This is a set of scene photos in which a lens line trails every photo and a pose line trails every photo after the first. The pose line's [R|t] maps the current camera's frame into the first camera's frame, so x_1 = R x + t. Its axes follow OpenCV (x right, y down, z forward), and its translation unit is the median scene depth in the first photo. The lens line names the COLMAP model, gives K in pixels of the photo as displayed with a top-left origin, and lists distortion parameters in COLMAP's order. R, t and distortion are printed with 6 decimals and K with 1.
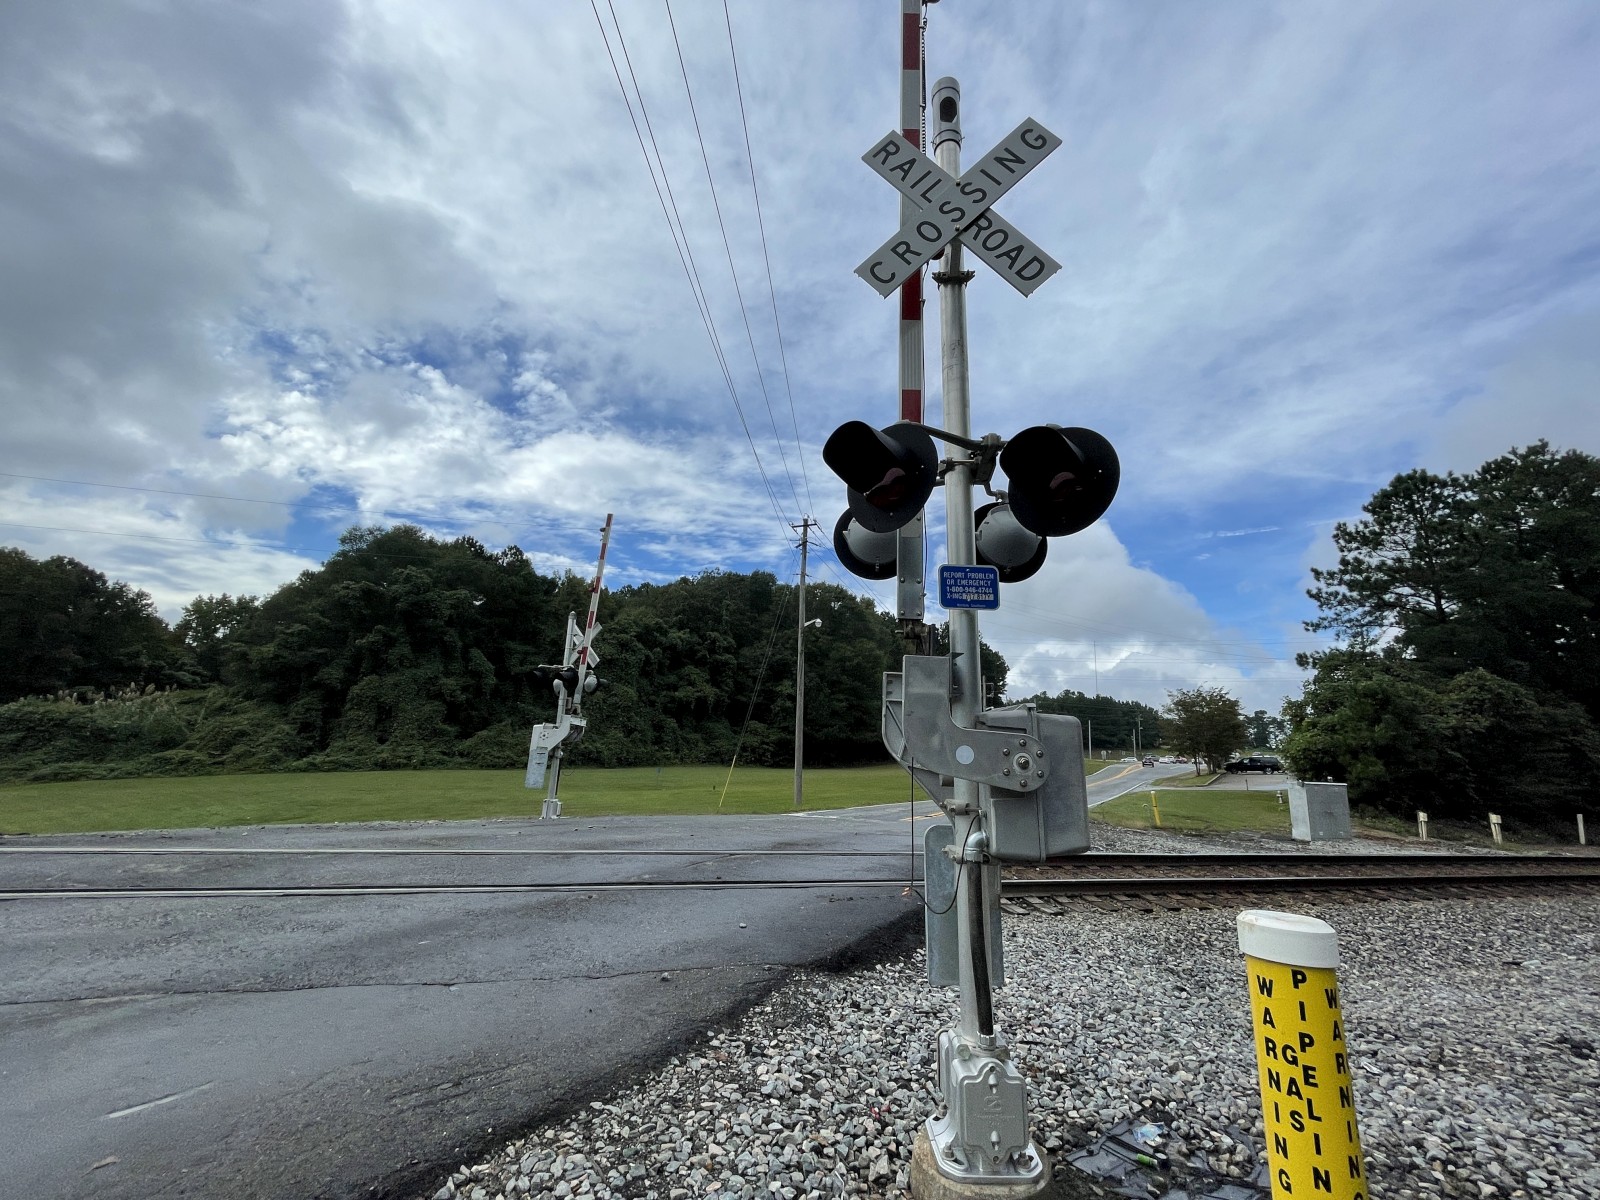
lens RADIAL K [[643.2, 0, 806.6], [0, 643.2, 593.8], [0, 0, 1]] dist [0.001869, -0.000392]
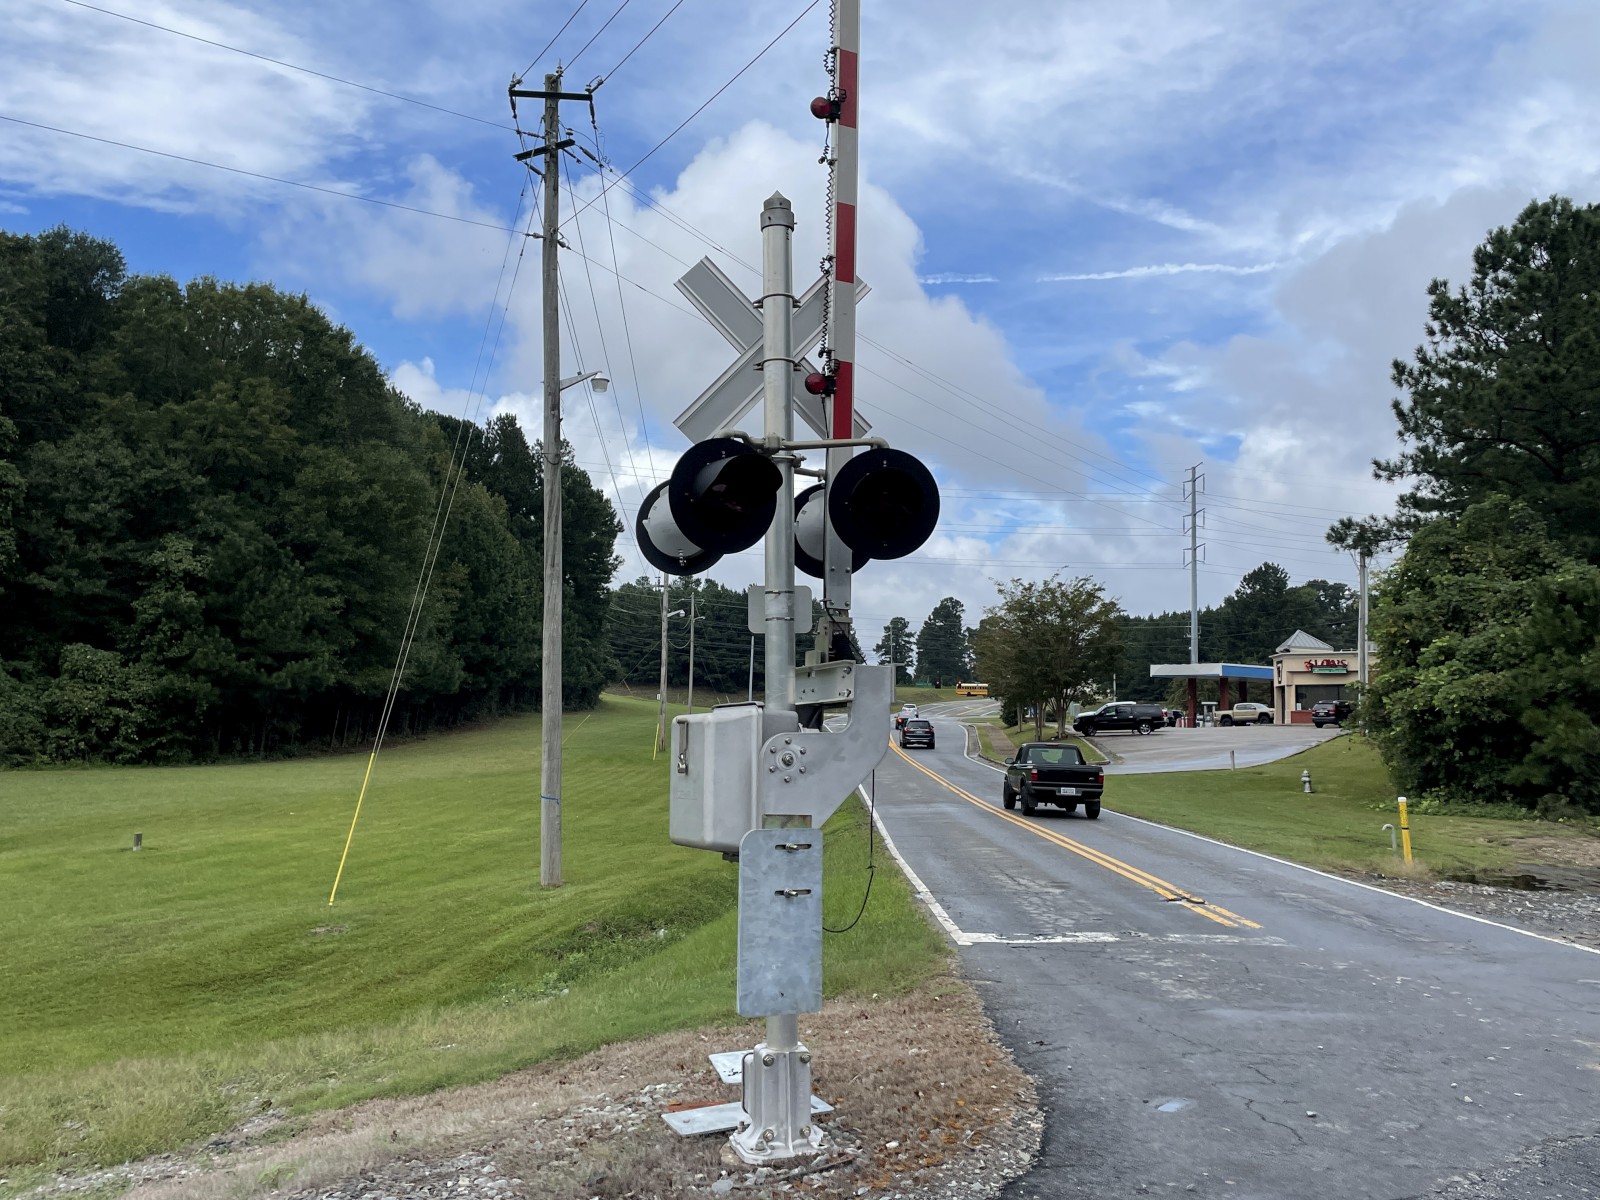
lens RADIAL K [[1400.2, 0, 798.9], [0, 1400.2, 583.2], [0, 0, 1]] dist [0.039339, 0.002094]
pose [[0.872396, 0.016445, 0.488523, -2.300116], [-0.093031, 0.986751, 0.132917, 0.357776], [-0.479865, -0.161404, 0.862368, 2.244094]]
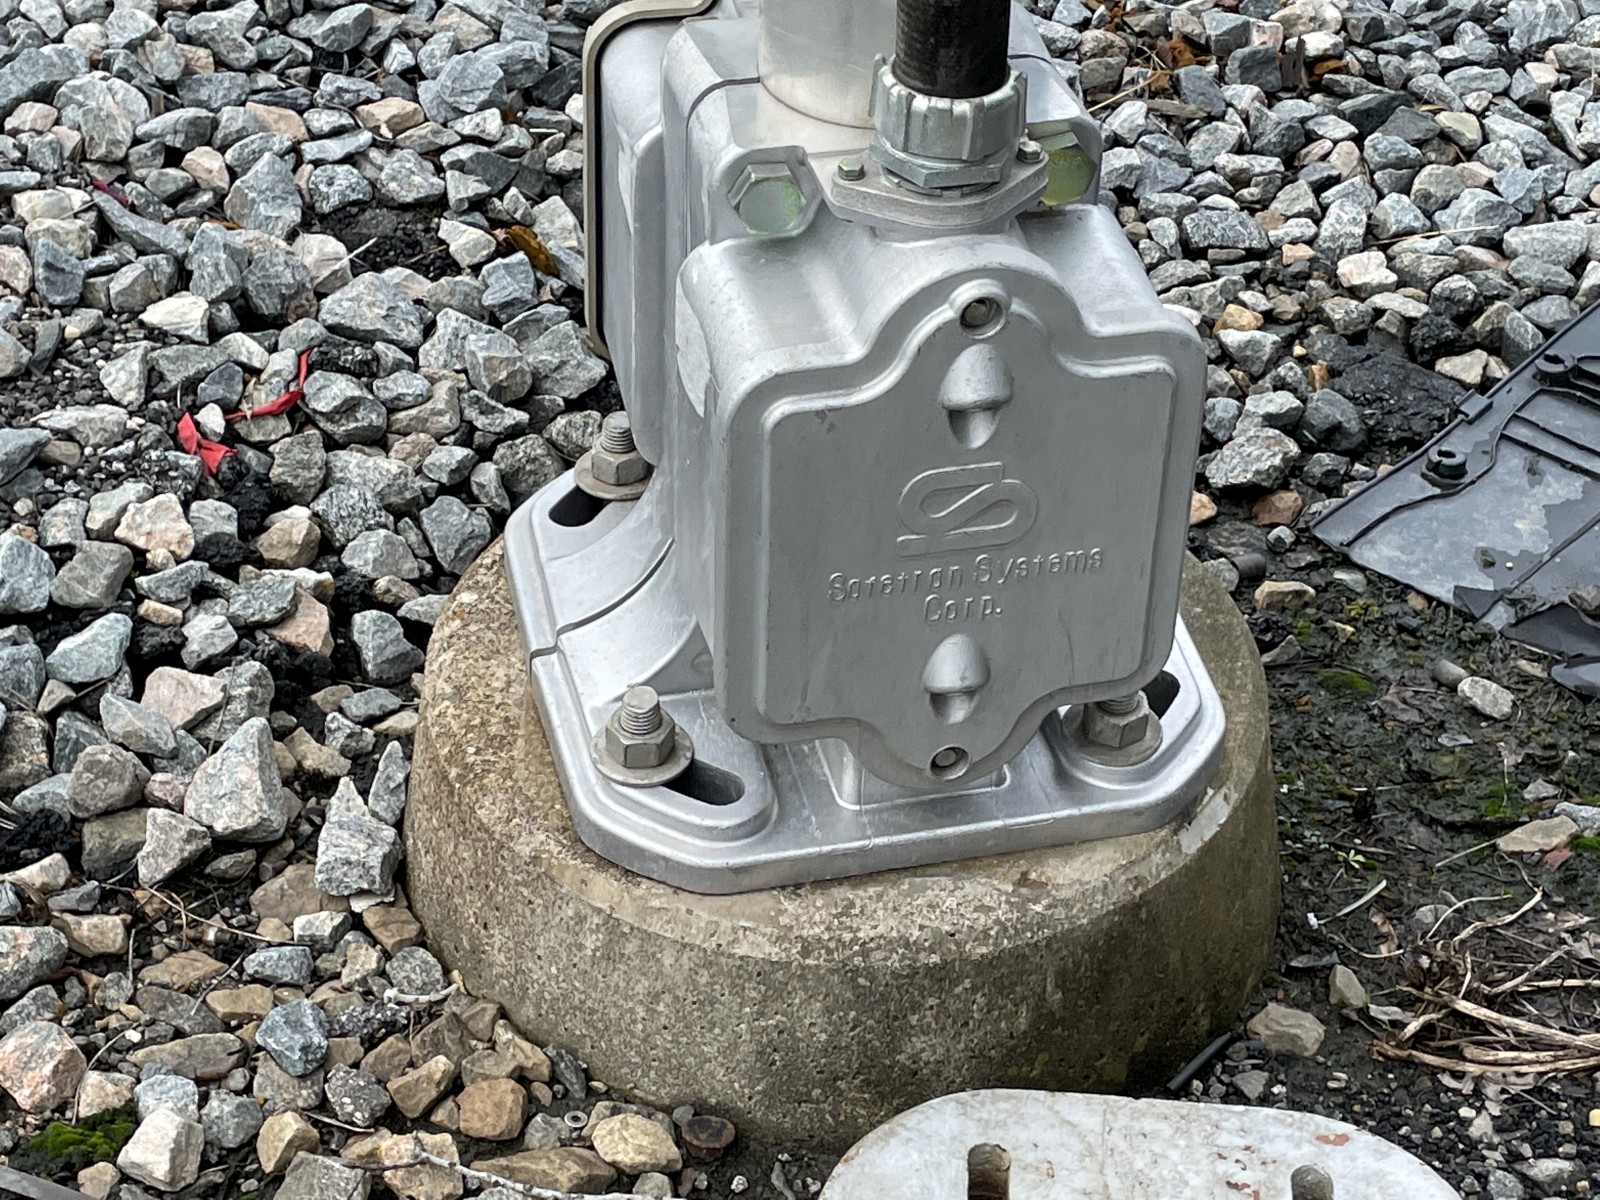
lens RADIAL K [[3057.6, 0, 832.8], [0, 3057.6, 620.2], [0, 0, 1]] dist [0.114827, 0.000000]
pose [[0.973053, -0.134886, 0.187012, 0.098698], [-0.061588, 0.629544, 0.774520, 0.216447], [-0.222204, -0.765167, 0.604272, 0.428252]]
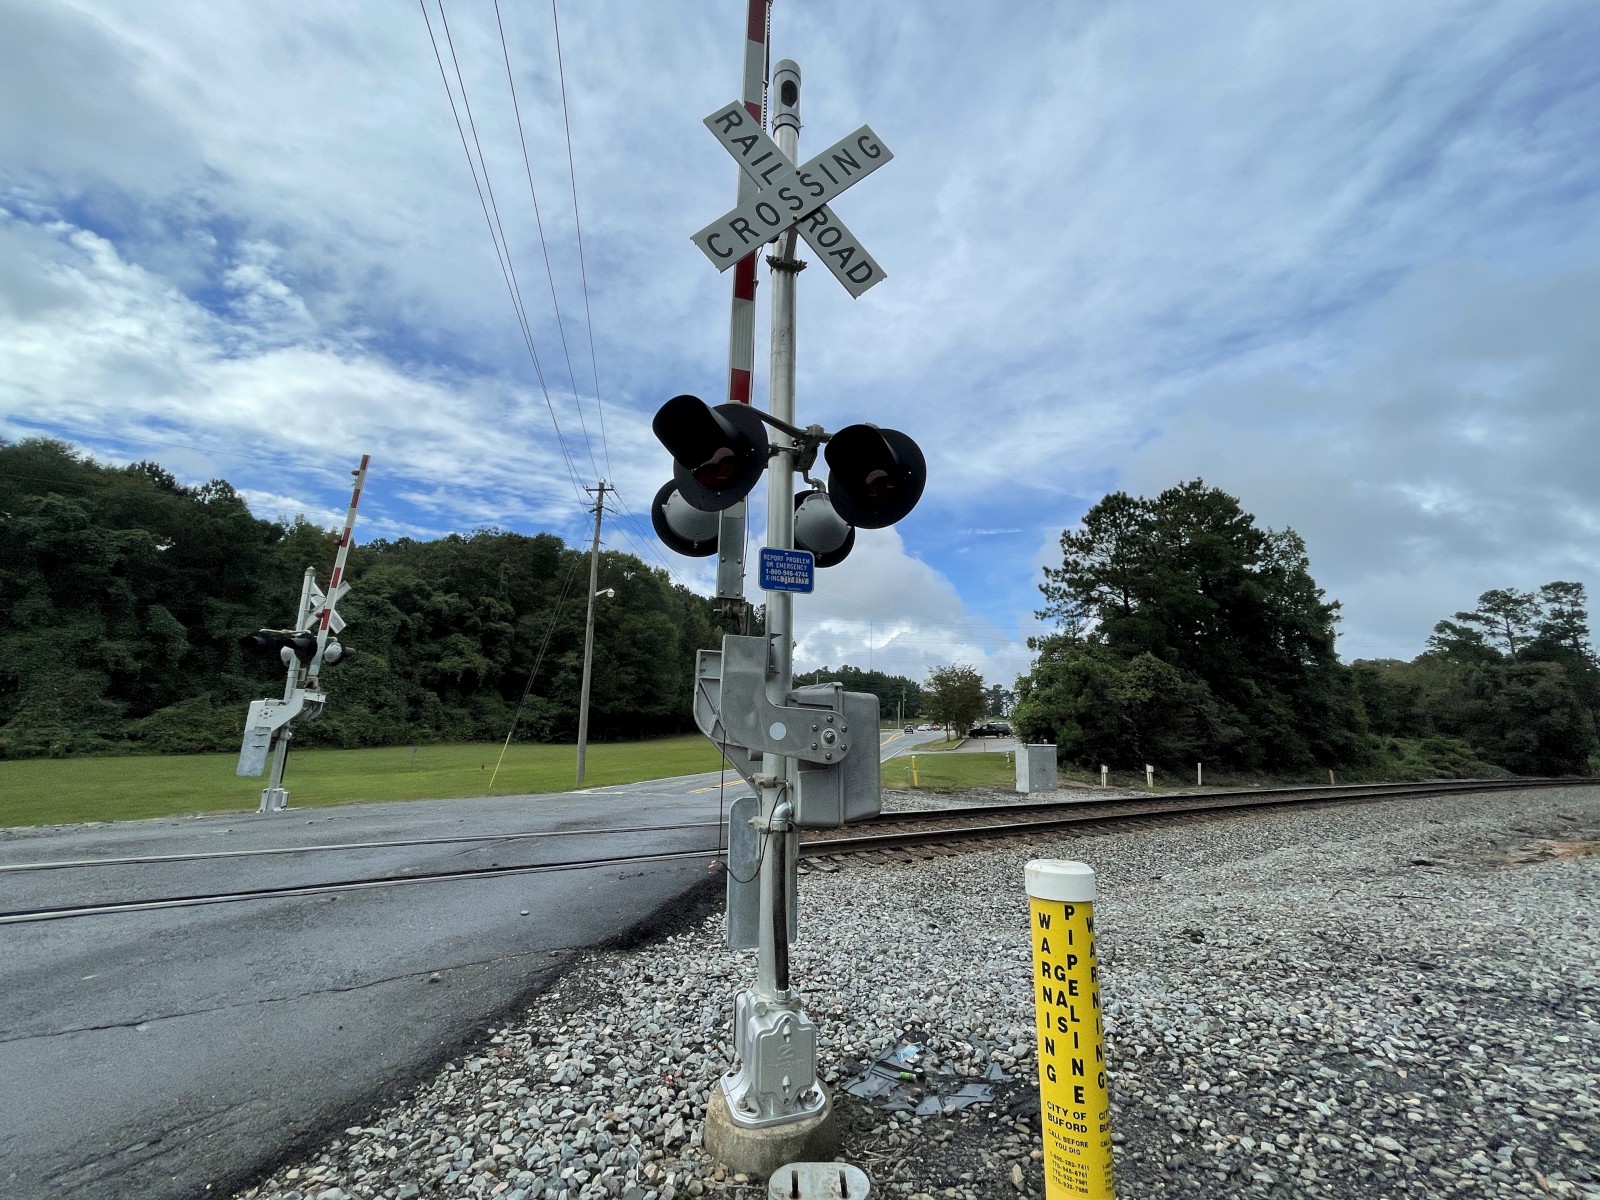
lens RADIAL K [[643.2, 0, 802.5], [0, 643.2, 592.9], [0, 0, 1]] dist [0.001869, -0.000392]
pose [[0.950636, 0.046133, 0.306861, -0.036811], [-0.058170, 0.997850, 0.030192, -0.006359], [-0.304808, -0.046552, 0.951275, 0.001547]]
